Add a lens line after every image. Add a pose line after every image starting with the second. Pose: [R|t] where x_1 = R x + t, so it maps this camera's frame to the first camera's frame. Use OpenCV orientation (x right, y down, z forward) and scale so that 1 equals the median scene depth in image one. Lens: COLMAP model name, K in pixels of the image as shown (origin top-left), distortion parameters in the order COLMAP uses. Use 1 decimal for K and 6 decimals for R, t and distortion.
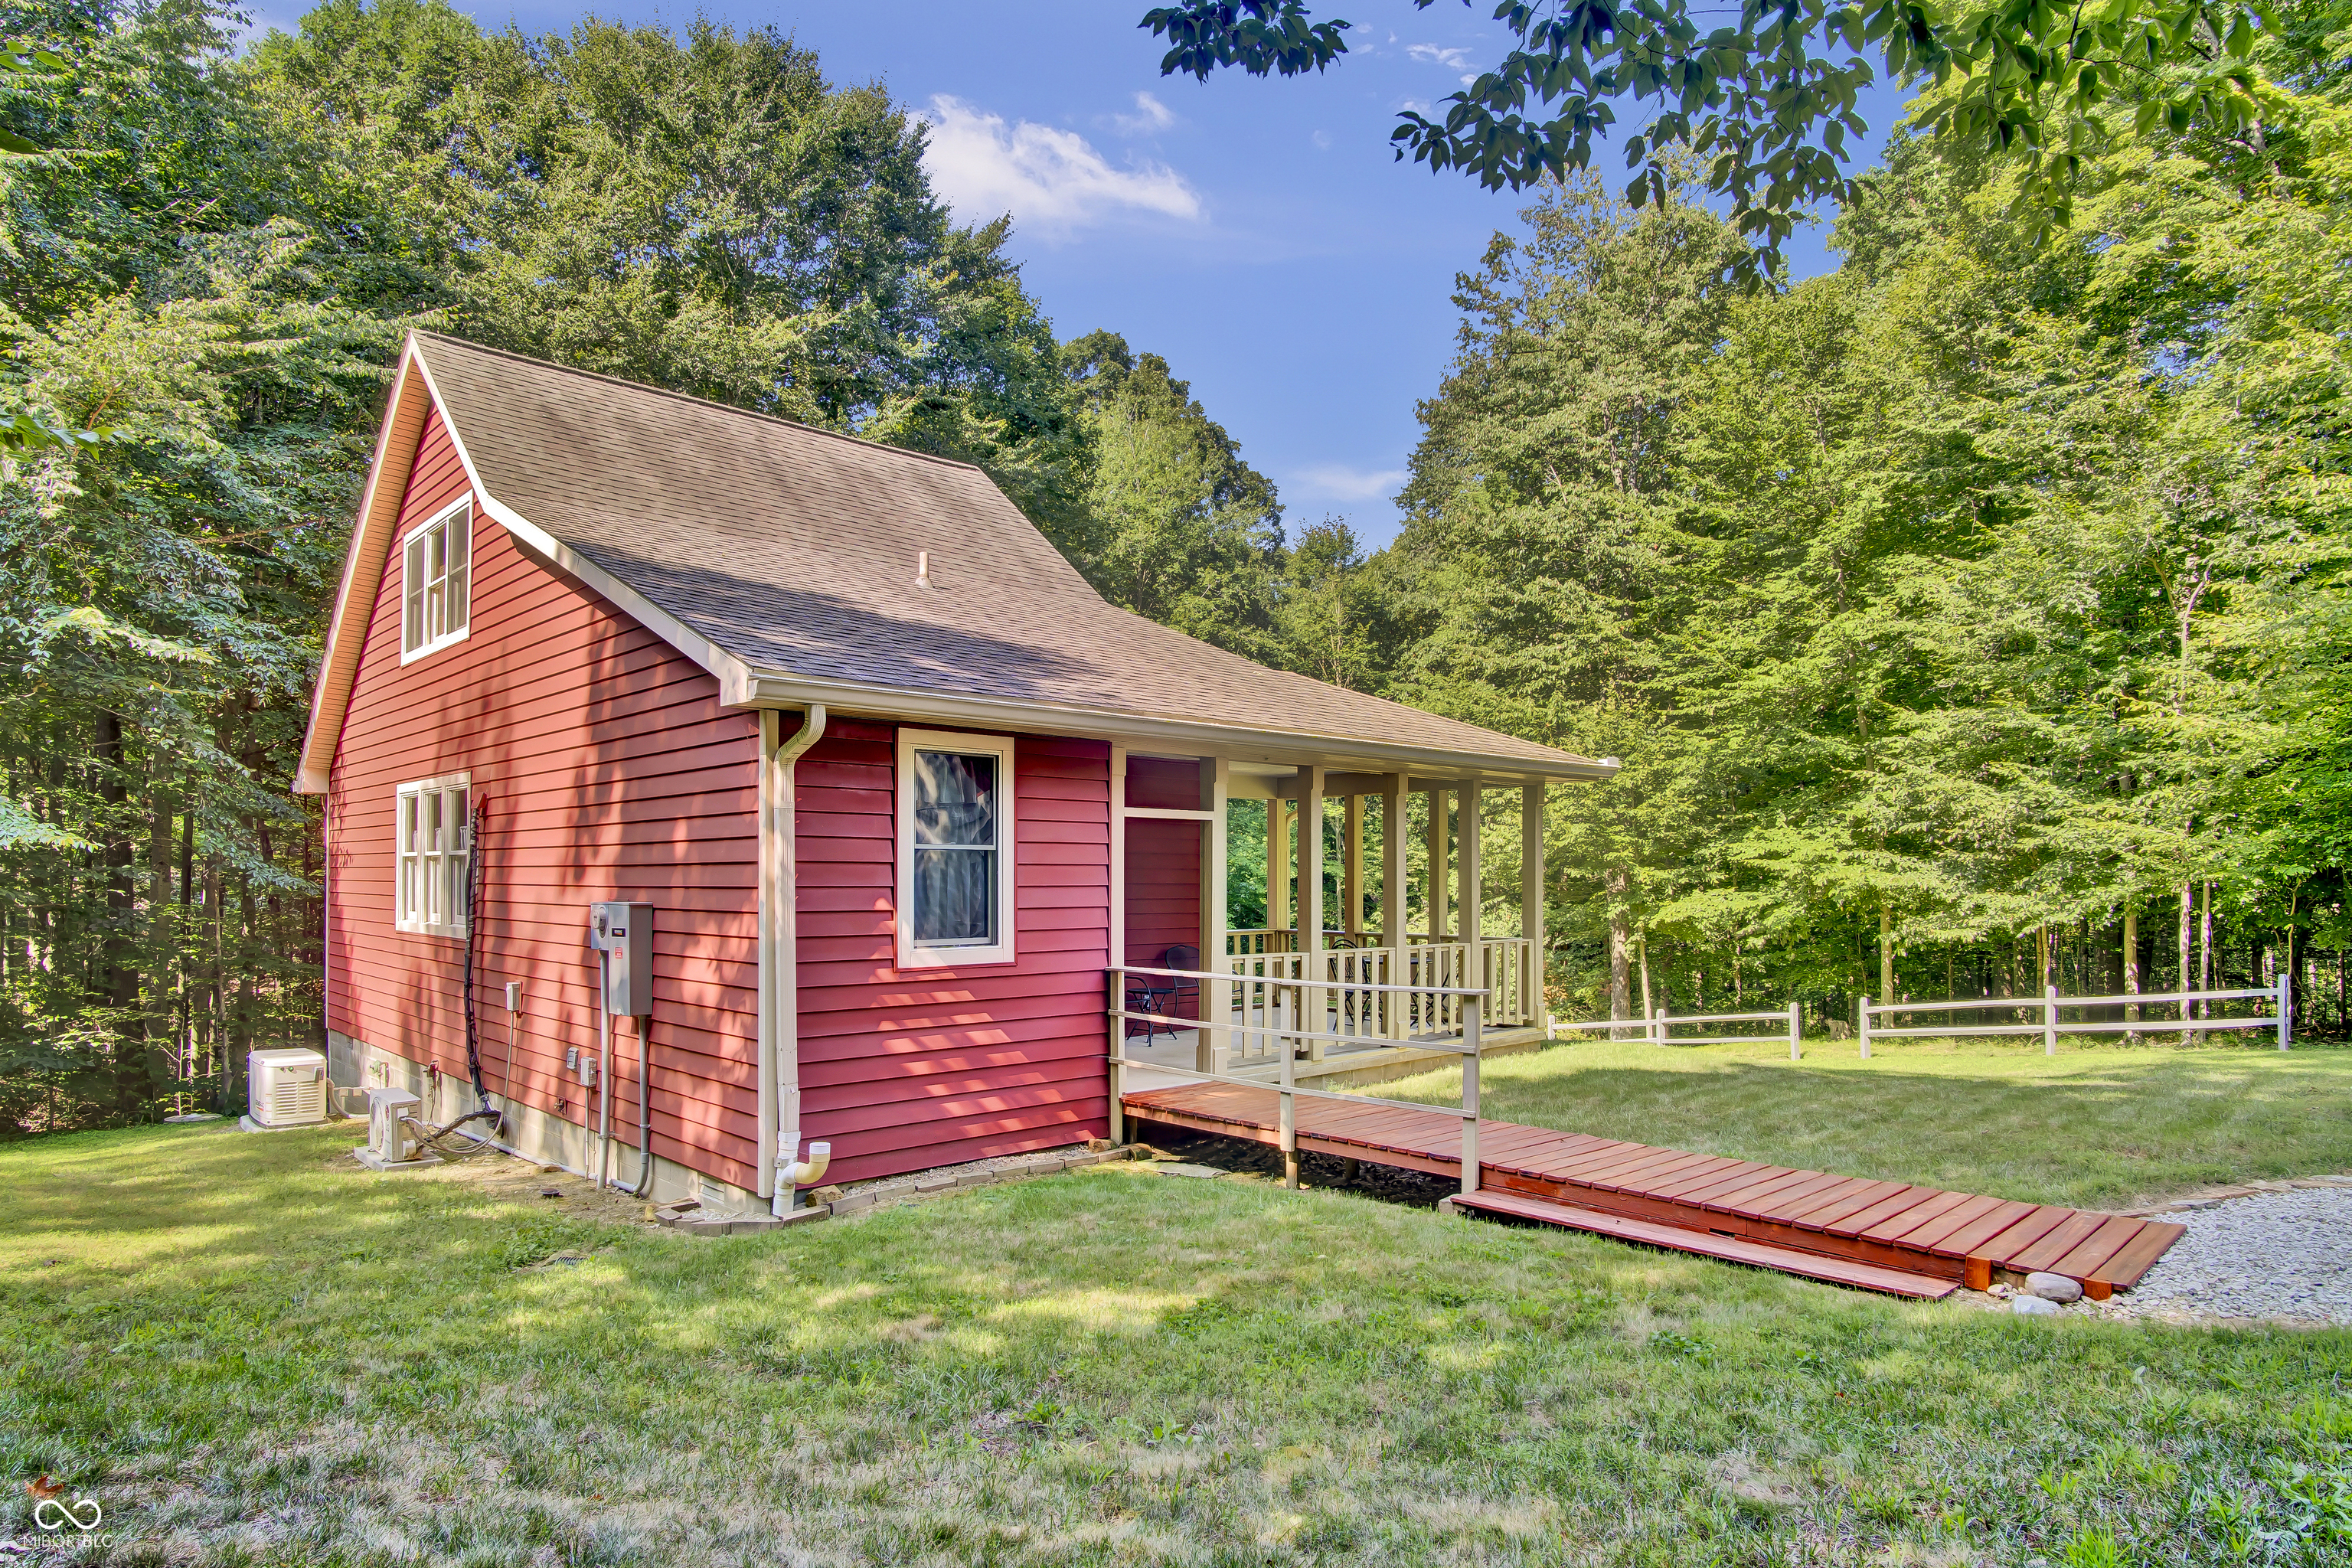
lens RADIAL K [[1344.9, 0, 1184.0], [0, 1344.9, 872.0], [0, 0, 1]] dist [-0.037858, -0.000339]
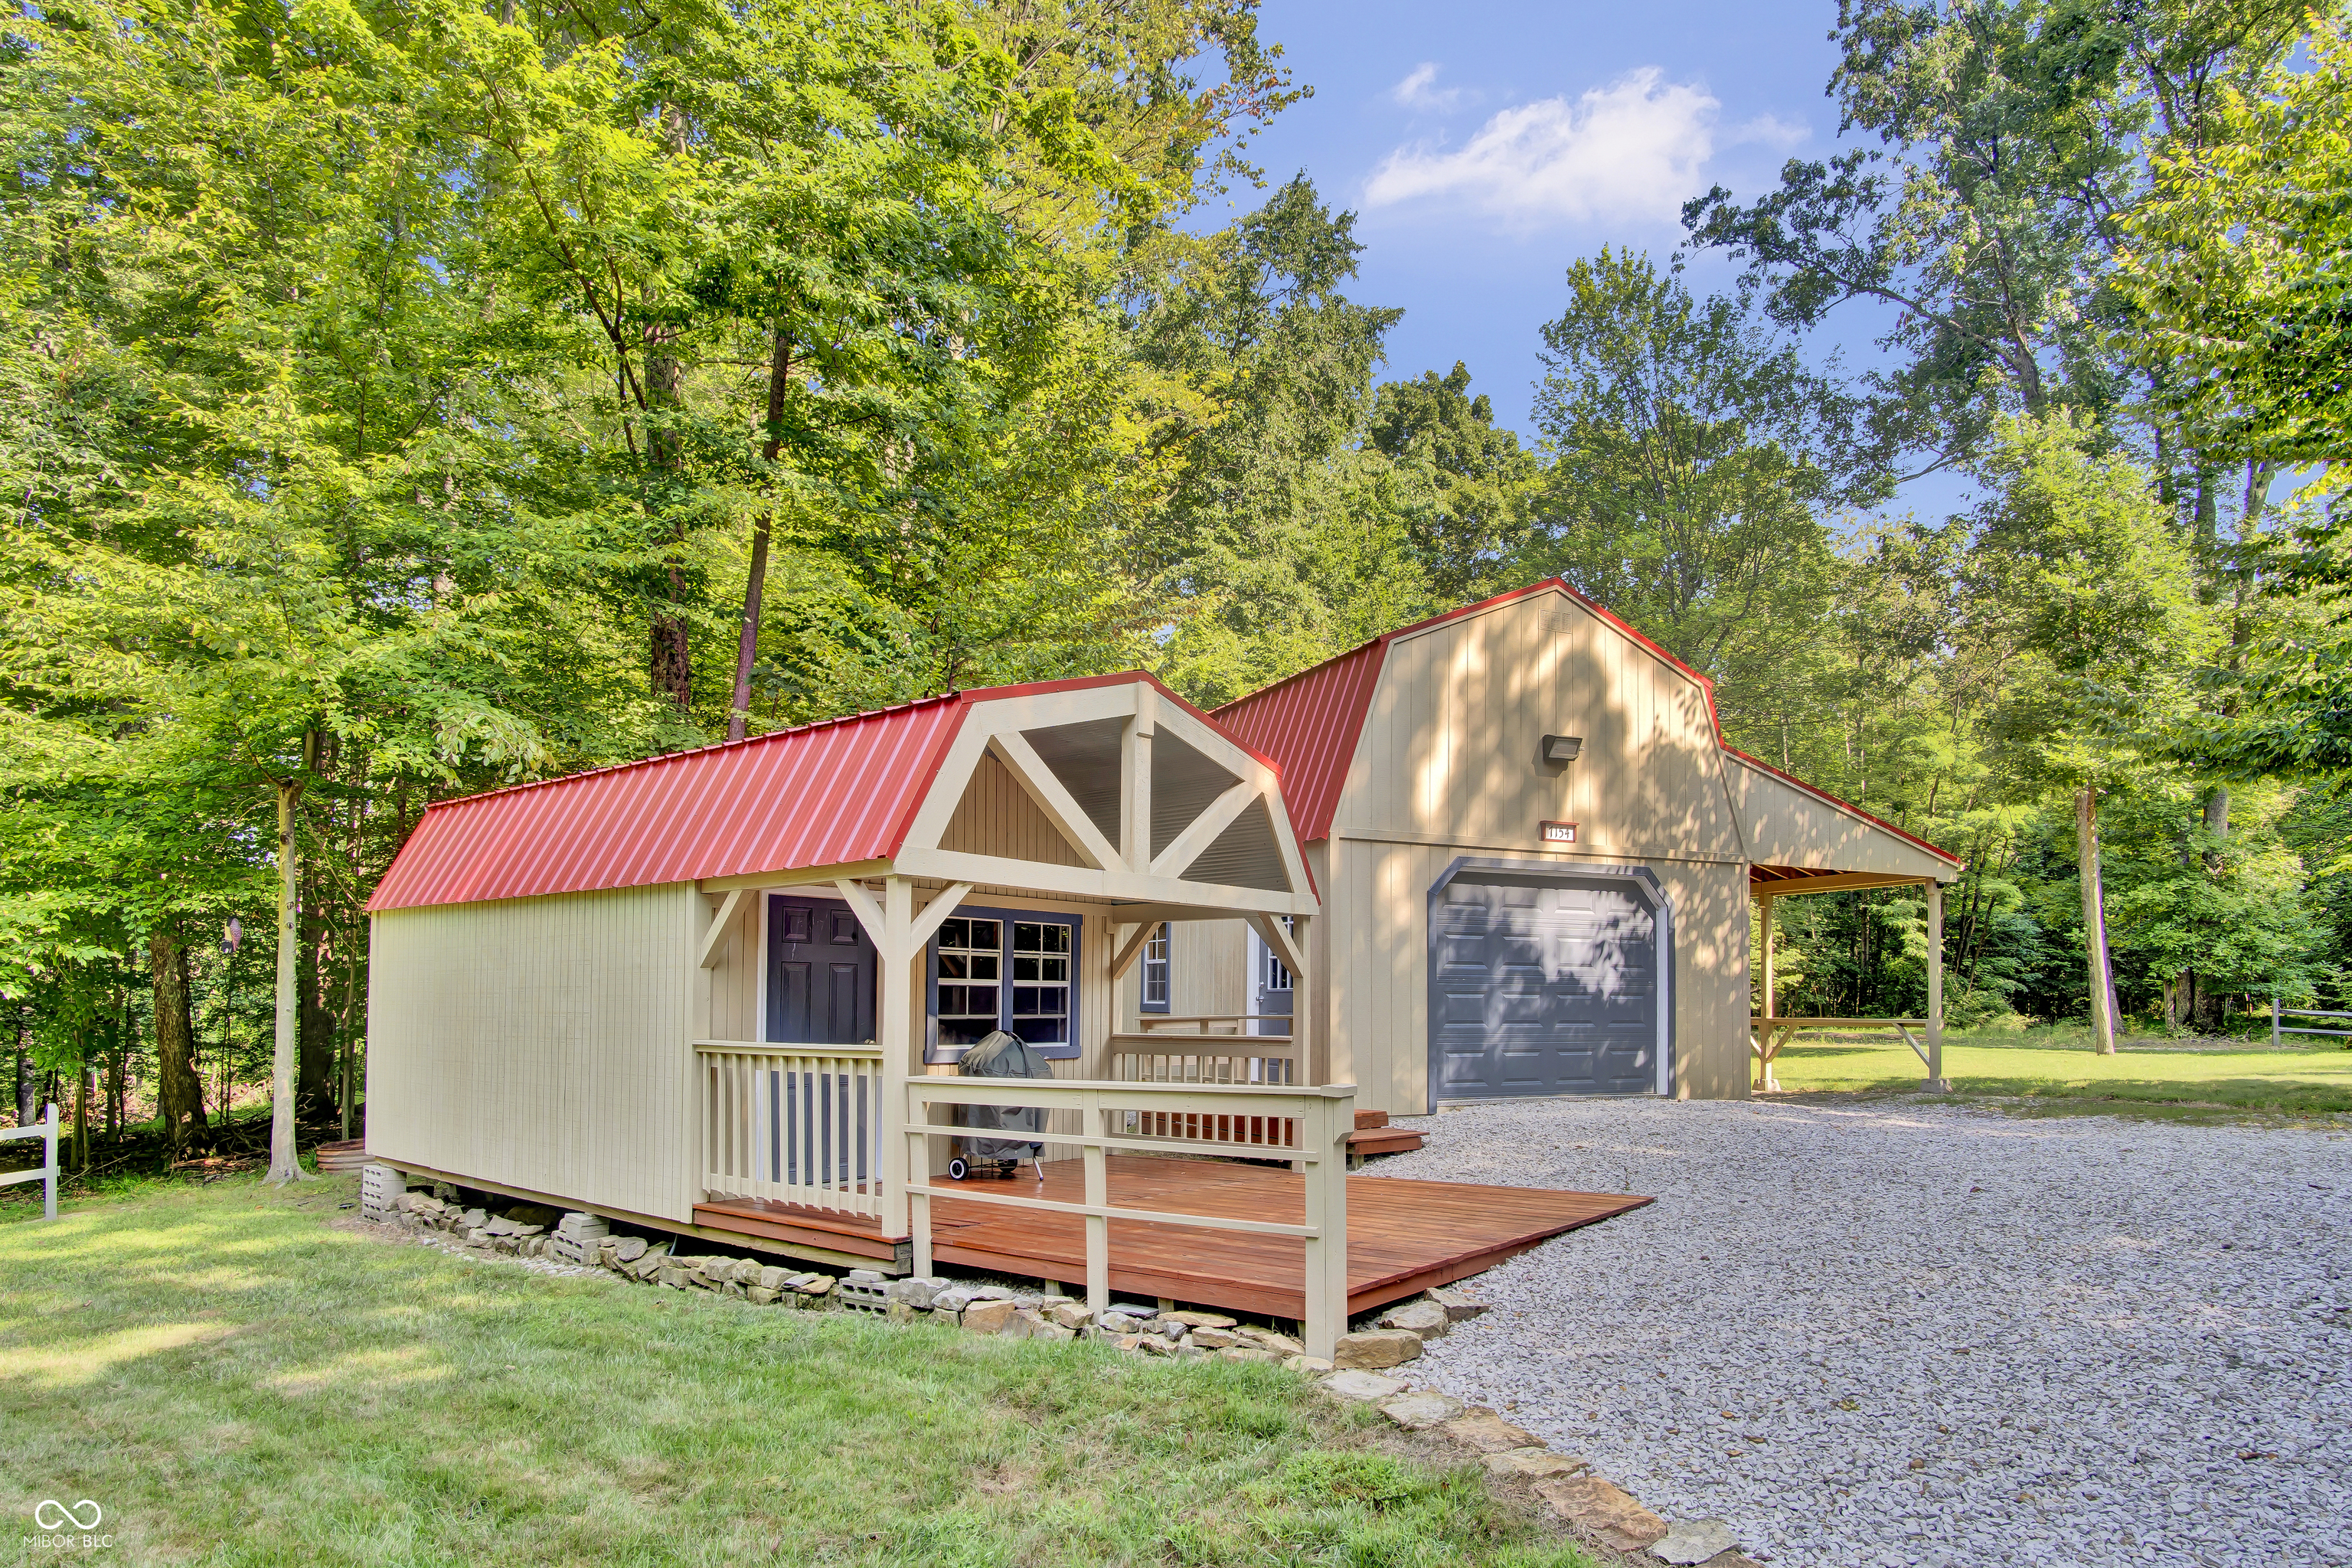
lens RADIAL K [[1441.7, 0, 1172.3], [0, 1441.7, 953.3], [0, 0, 1]] dist [-0.043686, 0.000258]
pose [[-0.101551, 0.040382, 0.994010, 0.124244], [-0.011655, 0.999059, -0.041778, 0.036421], [-0.994762, -0.015828, -0.100985, 0.855600]]
